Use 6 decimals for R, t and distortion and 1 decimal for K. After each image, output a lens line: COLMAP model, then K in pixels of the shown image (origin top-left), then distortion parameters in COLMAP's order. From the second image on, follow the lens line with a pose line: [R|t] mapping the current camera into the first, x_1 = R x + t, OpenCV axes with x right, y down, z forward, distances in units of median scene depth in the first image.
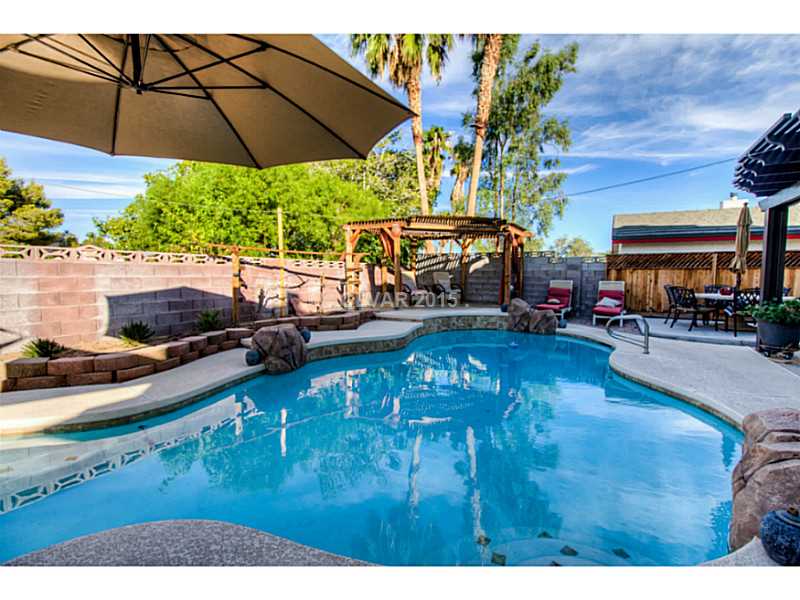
lens RADIAL K [[371.5, 0, 399.6], [0, 371.5, 300.4], [0, 0, 1]] dist [-0.000845, -0.000210]
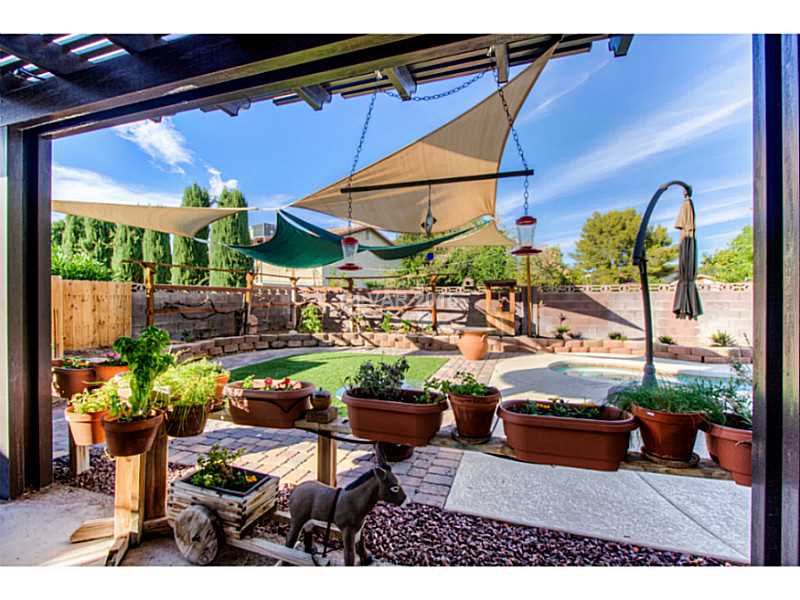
lens RADIAL K [[371.5, 0, 398.1], [0, 371.5, 301.6], [0, 0, 1]] dist [-0.000845, -0.000210]
pose [[0.187413, -0.001469, -0.982280, 0.069678], [-0.064188, 0.997843, -0.013739, 0.005694], [0.980182, 0.065626, 0.186915, -0.075937]]
